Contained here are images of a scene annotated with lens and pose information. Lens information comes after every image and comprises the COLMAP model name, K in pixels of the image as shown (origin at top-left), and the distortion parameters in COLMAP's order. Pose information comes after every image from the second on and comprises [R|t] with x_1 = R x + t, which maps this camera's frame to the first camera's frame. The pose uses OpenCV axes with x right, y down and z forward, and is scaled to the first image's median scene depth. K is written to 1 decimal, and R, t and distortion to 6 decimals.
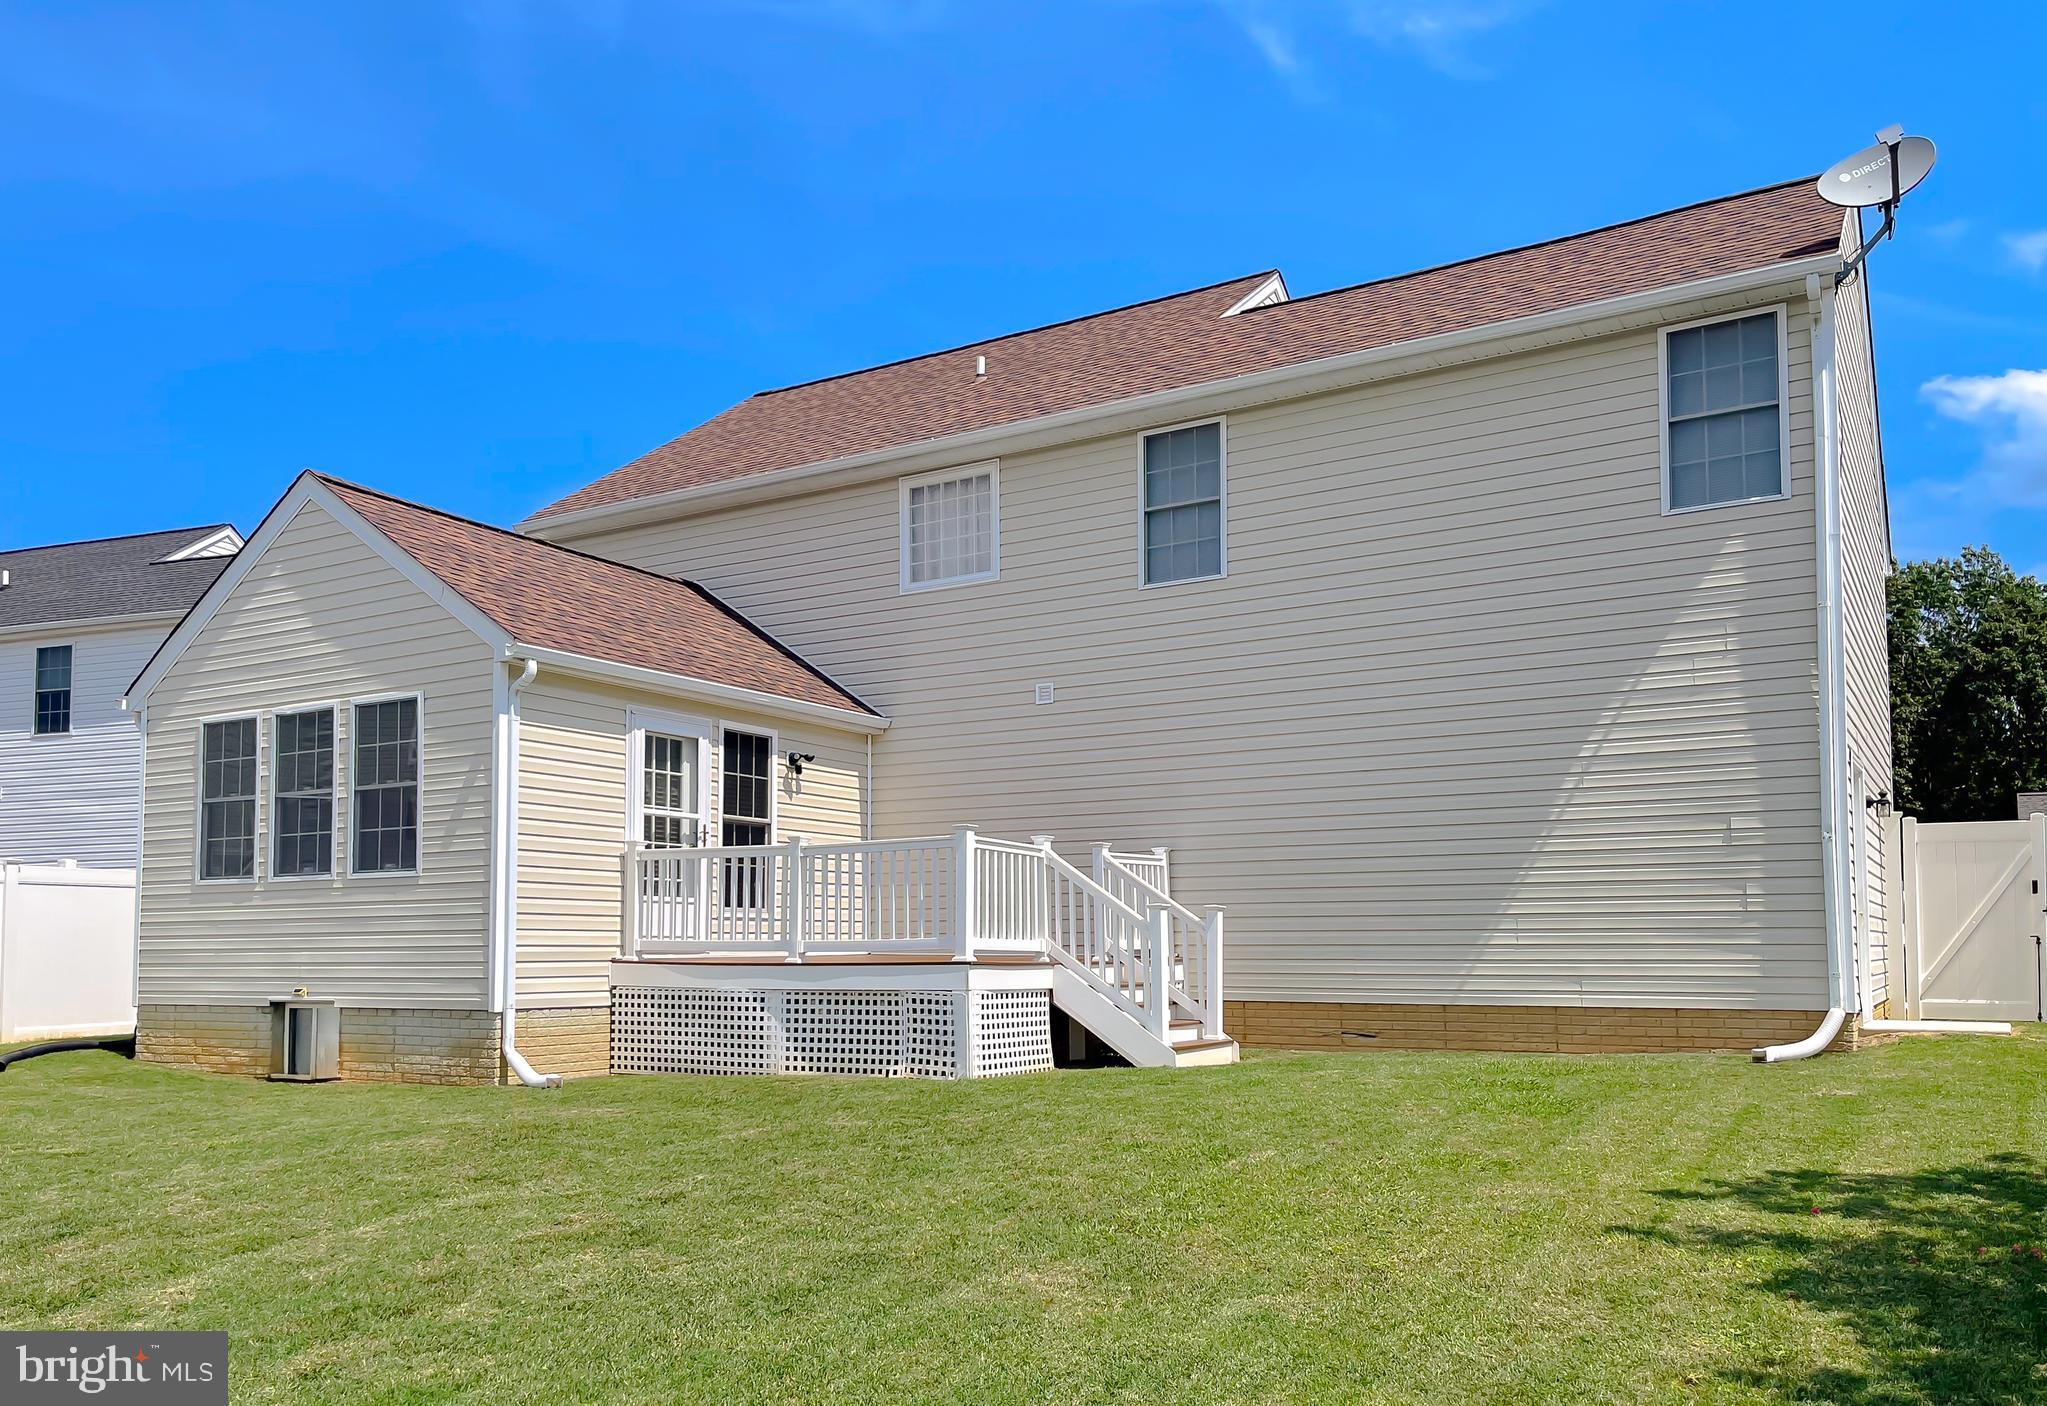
lens RADIAL K [[1603.4, 0, 1028.2], [0, 1603.4, 851.4], [0, 0, 1]] dist [0.028135, -0.023961]
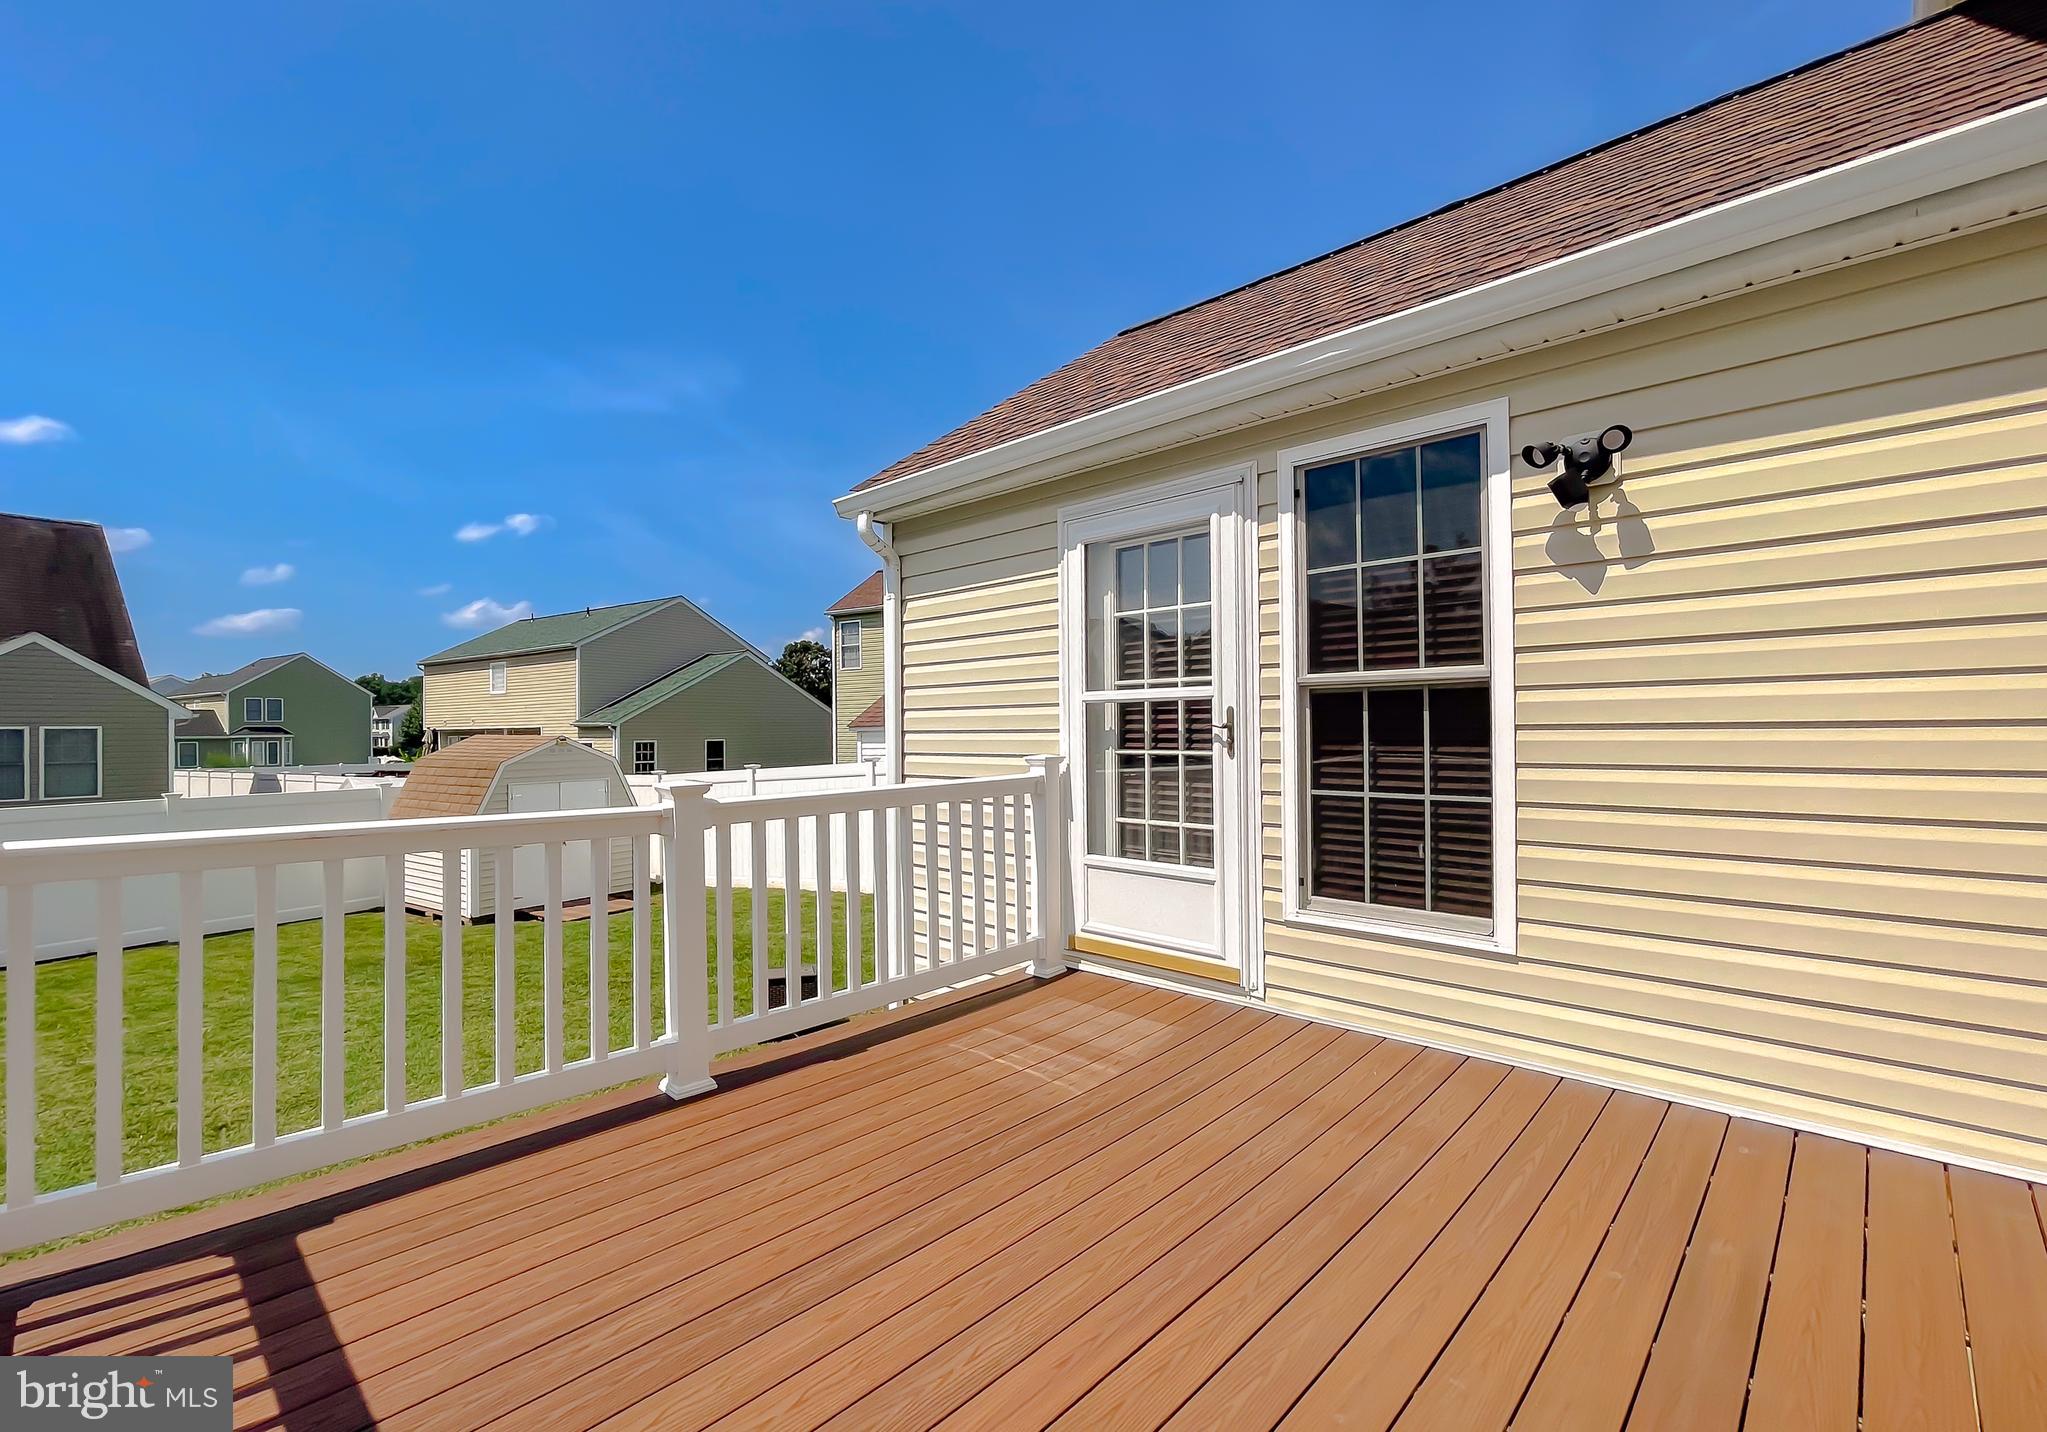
lens RADIAL K [[894.0, 0, 1018.7], [0, 894.0, 719.1], [0, 0, 1]] dist [-0.002830, 0.000248]
pose [[-0.229100, -0.006281, -0.973383, 0.059941], [0.076129, 0.996801, -0.024350, -0.013178], [0.970421, -0.079681, -0.227889, 1.135681]]
